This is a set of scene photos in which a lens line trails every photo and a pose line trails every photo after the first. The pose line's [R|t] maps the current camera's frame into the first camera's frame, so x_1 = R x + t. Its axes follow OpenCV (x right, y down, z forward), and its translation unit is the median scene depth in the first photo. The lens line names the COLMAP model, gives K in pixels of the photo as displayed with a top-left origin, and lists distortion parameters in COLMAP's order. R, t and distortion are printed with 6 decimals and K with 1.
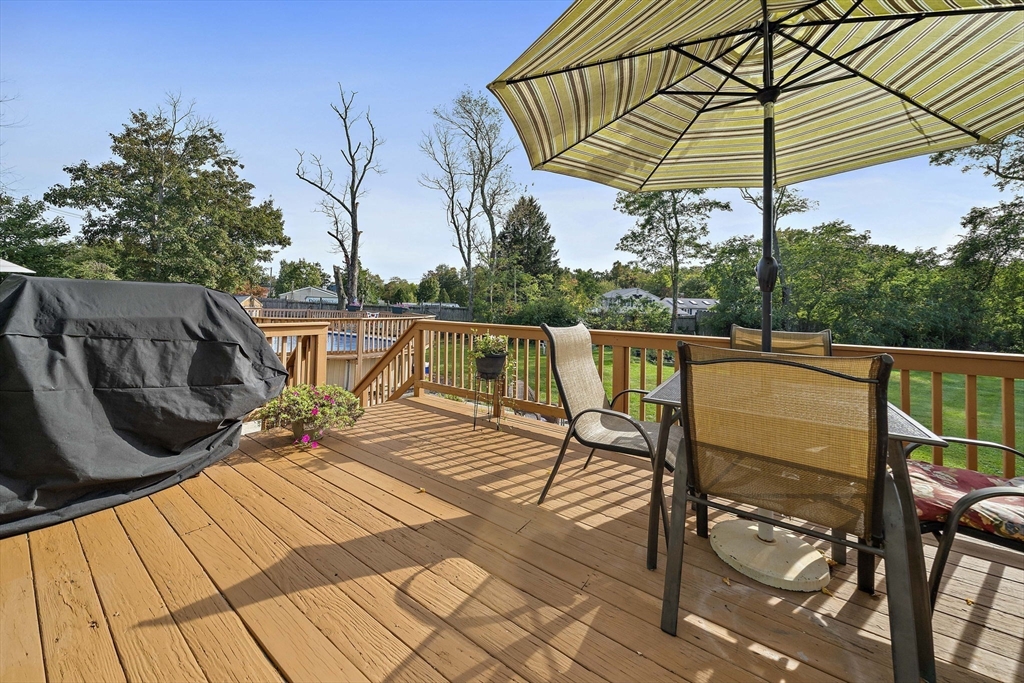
lens RADIAL K [[377.9, 0, 510.9], [0, 377.9, 287.2], [0, 0, 1]] dist [-0.000301, 0.000160]
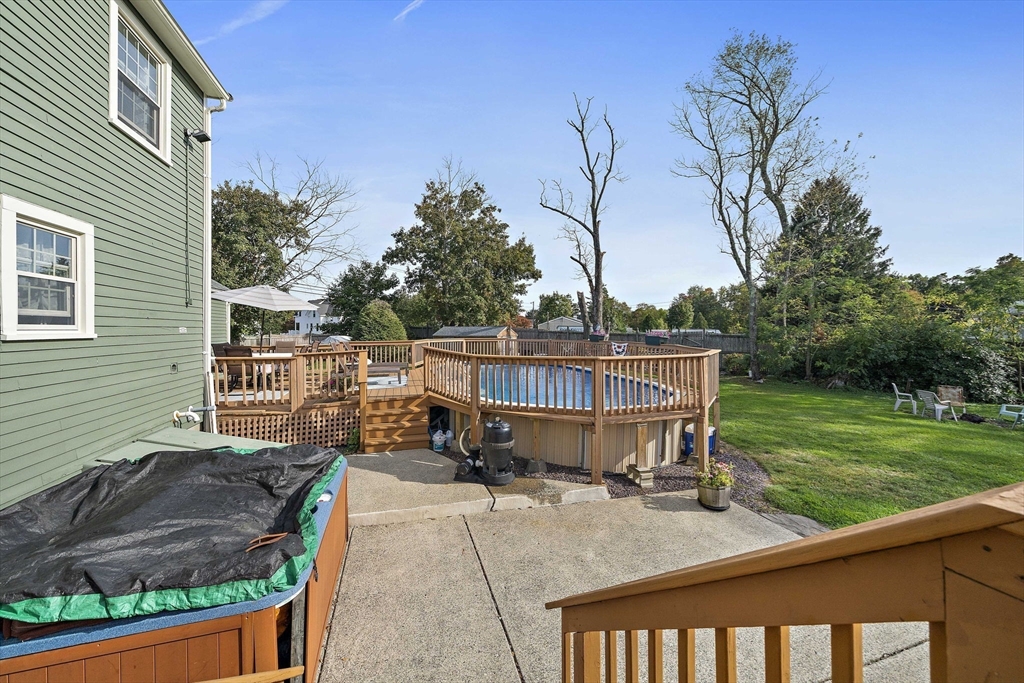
lens RADIAL K [[372.1, 0, 511.3], [0, 372.1, 326.6], [0, 0, 1]] dist [-0.000302, 0.000006]
pose [[0.803478, -0.027783, -0.594686, -0.050115], [0.046463, 0.998790, 0.016113, 0.005734], [0.593518, -0.040577, 0.803797, 0.143771]]
